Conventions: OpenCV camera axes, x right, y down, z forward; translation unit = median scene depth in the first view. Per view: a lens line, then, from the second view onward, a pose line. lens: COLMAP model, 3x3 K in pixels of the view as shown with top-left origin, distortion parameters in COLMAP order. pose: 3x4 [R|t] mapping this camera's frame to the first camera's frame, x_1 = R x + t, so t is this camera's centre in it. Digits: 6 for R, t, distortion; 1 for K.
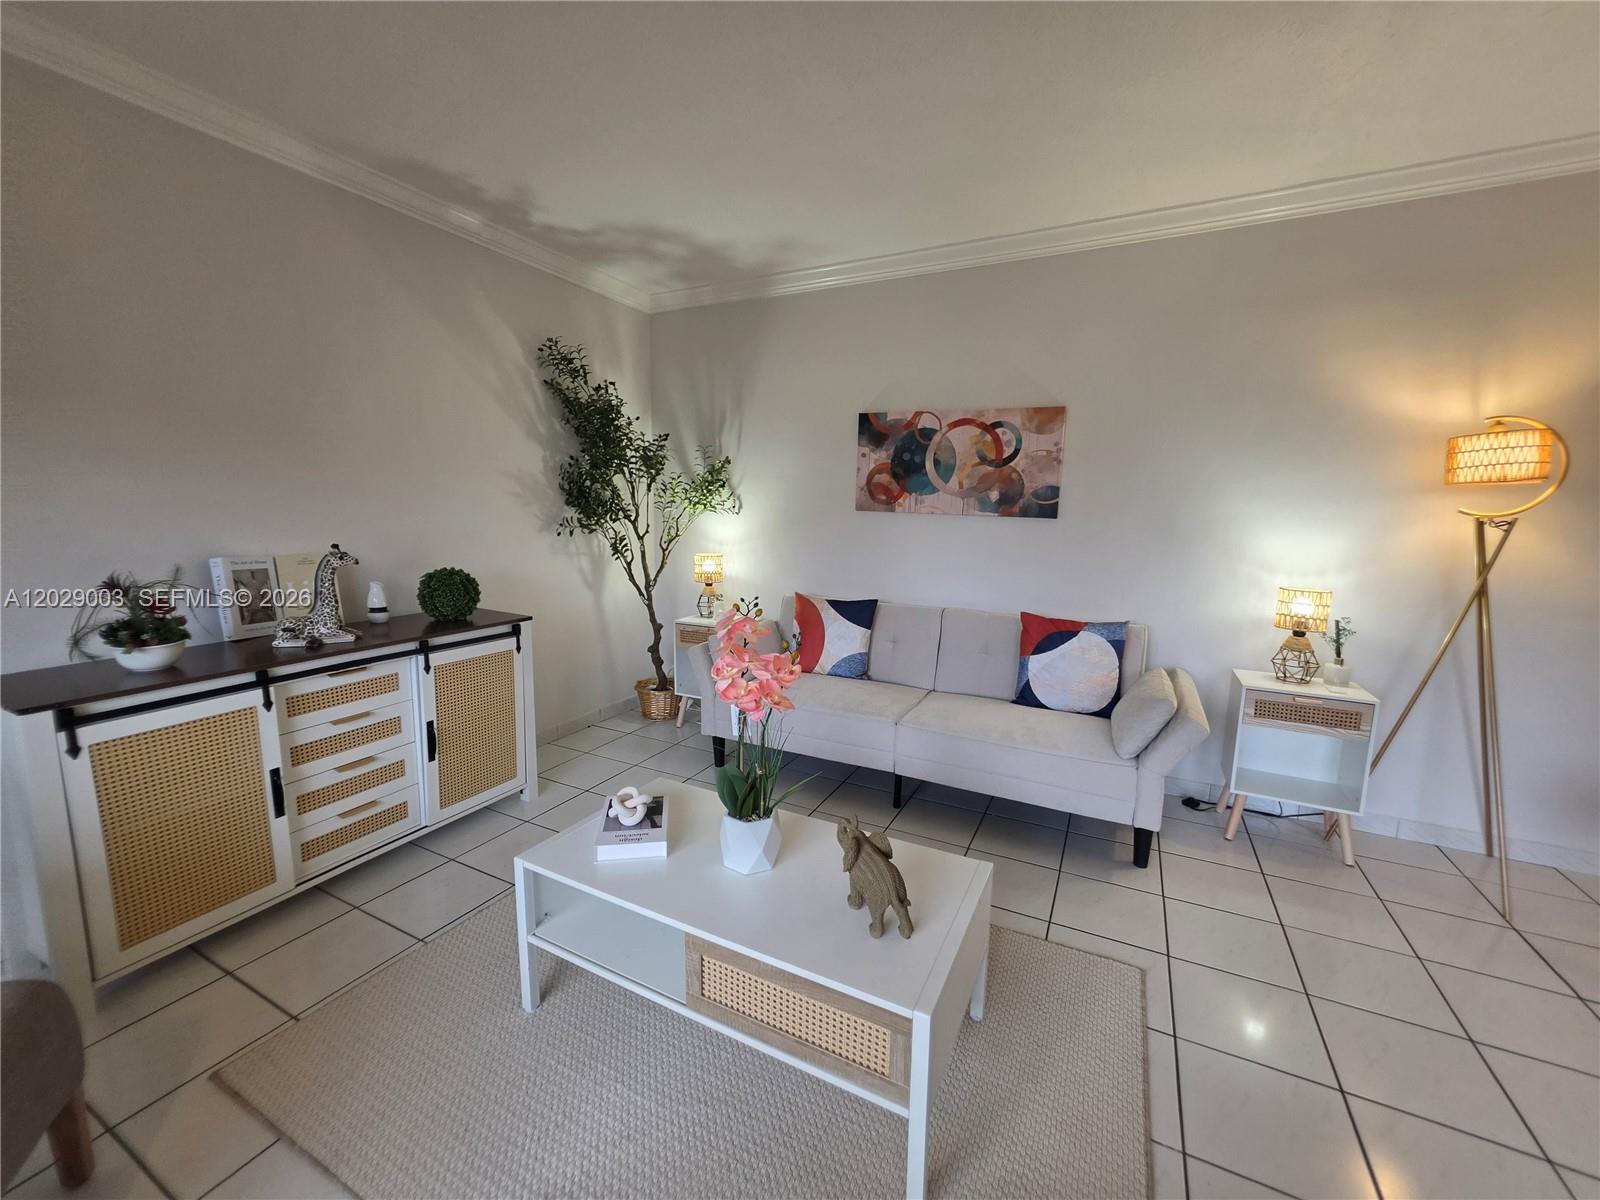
lens RADIAL K [[647.3, 0, 800.9], [0, 647.3, 596.5], [0, 0, 1]] dist [-0.002218, 0.000424]
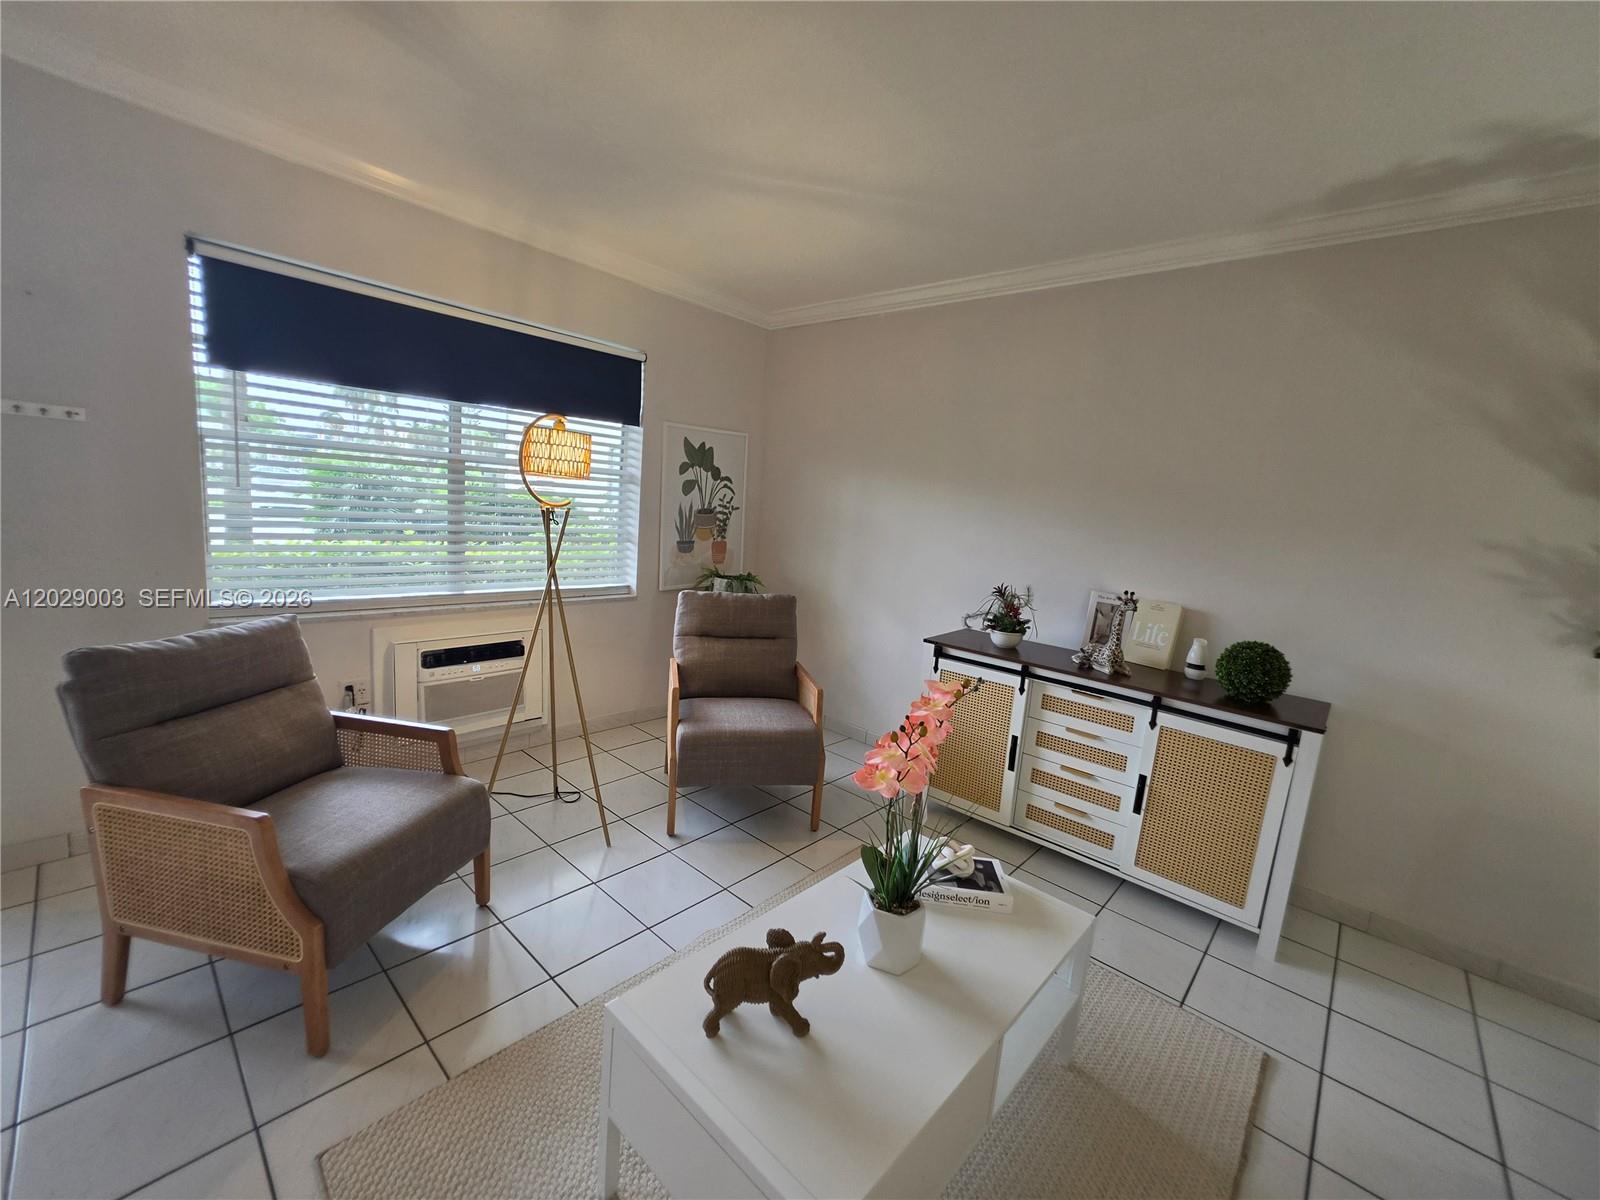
lens RADIAL K [[648.8, 0, 800.0], [0, 648.8, 600.0], [0, 0, 1]] dist [-0.001940, 0.000655]
pose [[-0.263295, 0.112397, -0.958145, 0.393449], [-0.217962, 0.960578, 0.172578, -0.099185], [0.939770, 0.254278, -0.228417, 0.513555]]
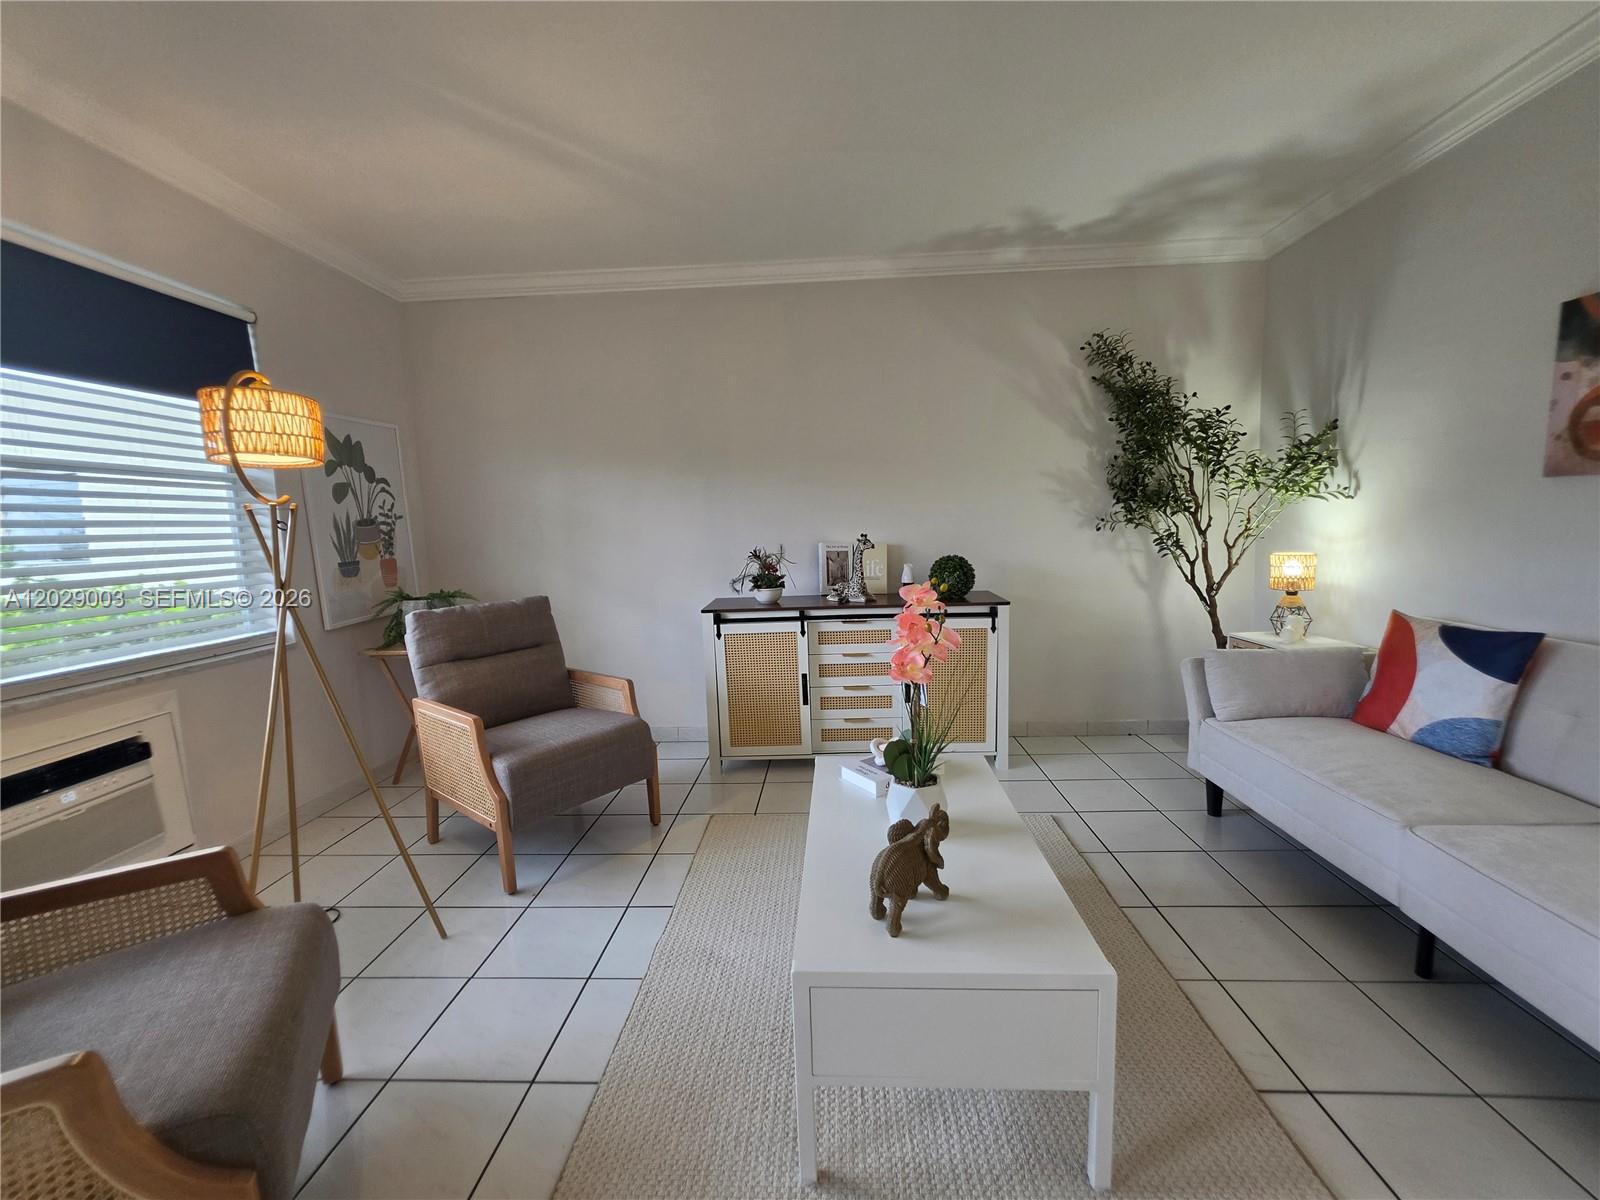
lens RADIAL K [[647.3, 0, 800.9], [0, 647.3, 596.5], [0, 0, 1]] dist [-0.002218, 0.000424]
pose [[0.405799, 0.072691, -0.911067, 0.394548], [-0.090421, 0.995135, 0.039124, 0.010035], [0.909479, 0.066503, 0.410397, 0.207309]]
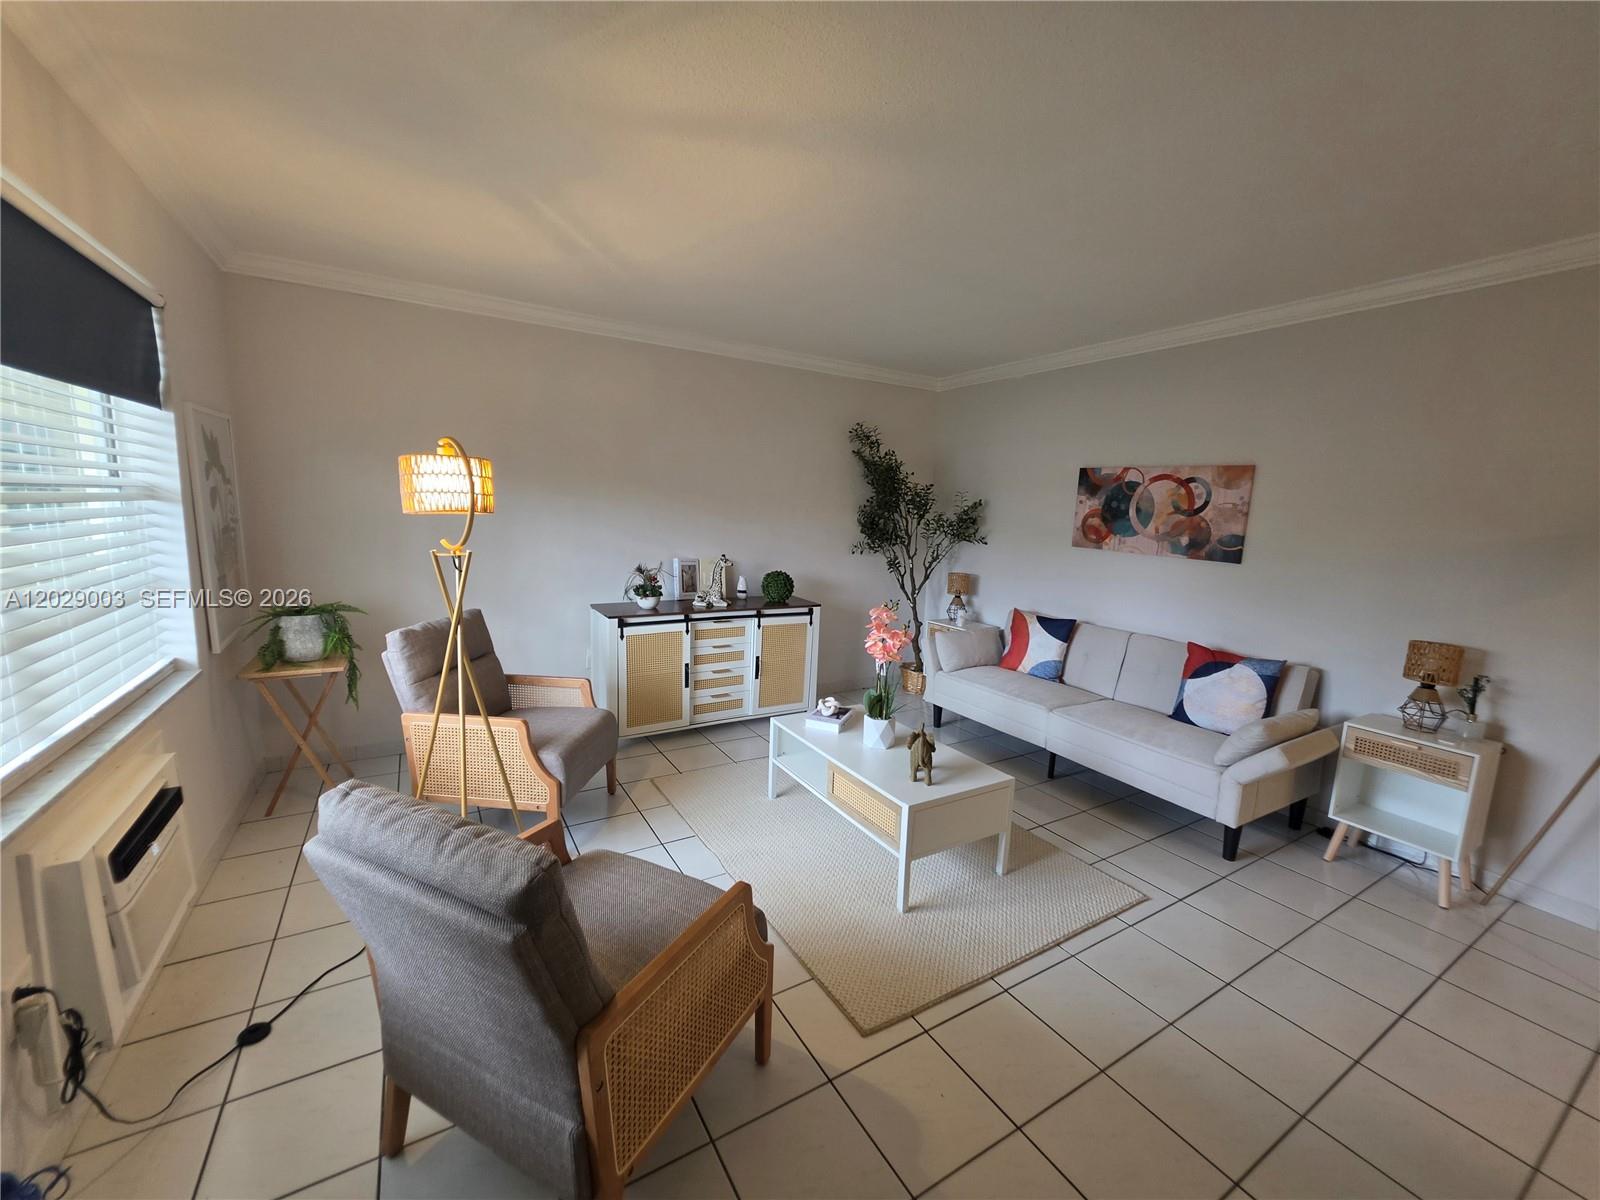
lens RADIAL K [[639.5, 0, 798.1], [0, 639.5, 595.1], [0, 0, 1]] dist [-0.002315, 0.002238]
pose [[0.845925, 0.088310, -0.525939, 0.333730], [-0.098411, 0.995107, 0.008802, -0.000125], [0.524143, 0.044312, 0.850477, -0.344519]]
